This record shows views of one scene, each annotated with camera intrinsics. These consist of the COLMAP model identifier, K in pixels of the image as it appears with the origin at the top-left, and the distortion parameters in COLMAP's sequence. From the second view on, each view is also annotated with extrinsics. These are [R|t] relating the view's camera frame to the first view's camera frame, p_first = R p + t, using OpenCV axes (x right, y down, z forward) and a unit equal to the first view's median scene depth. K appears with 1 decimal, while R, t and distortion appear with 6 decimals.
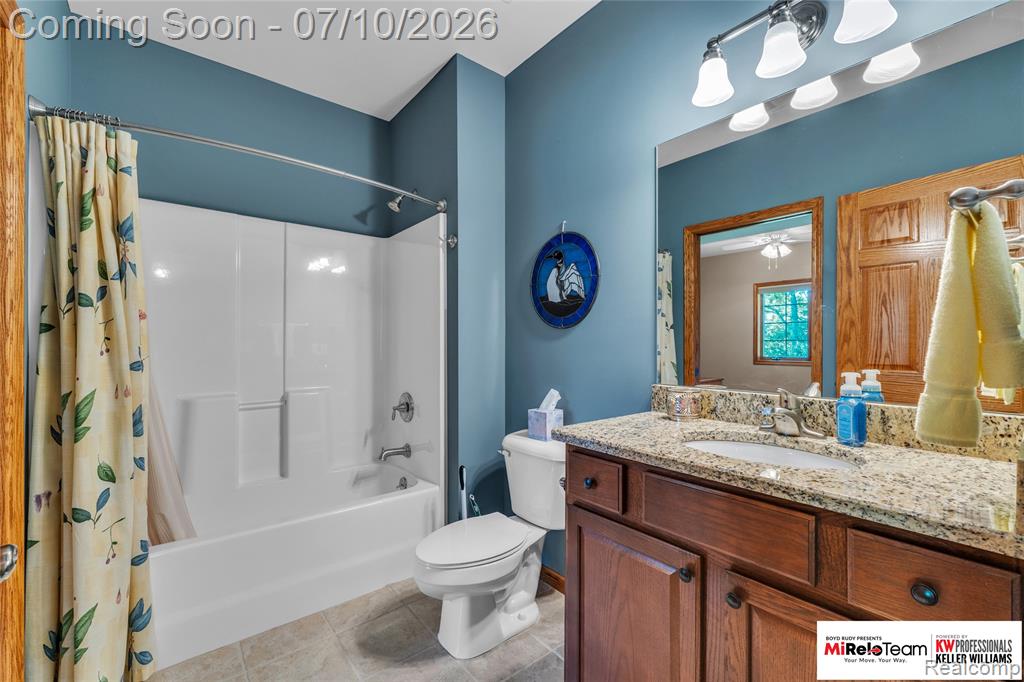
lens RADIAL K [[441.7, 0, 513.9], [0, 441.7, 343.0], [0, 0, 1]] dist [0.002144, 0.000306]
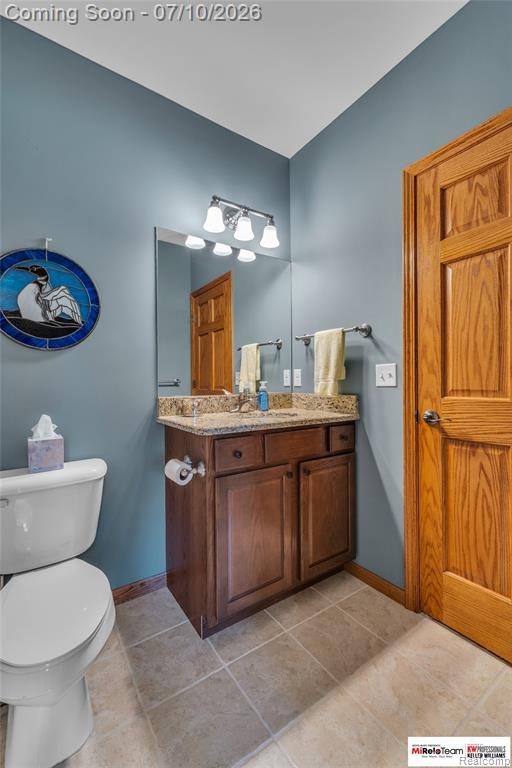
lens RADIAL K [[331.3, 0, 257.9], [0, 331.3, 380.7], [0, 0, 1]] dist [0.002144, 0.000306]
pose [[0.050604, 0.002646, 0.998715, -0.588942], [0.008288, 0.999961, -0.003069, 0.038409], [-0.998684, 0.008432, 0.050580, 0.523112]]
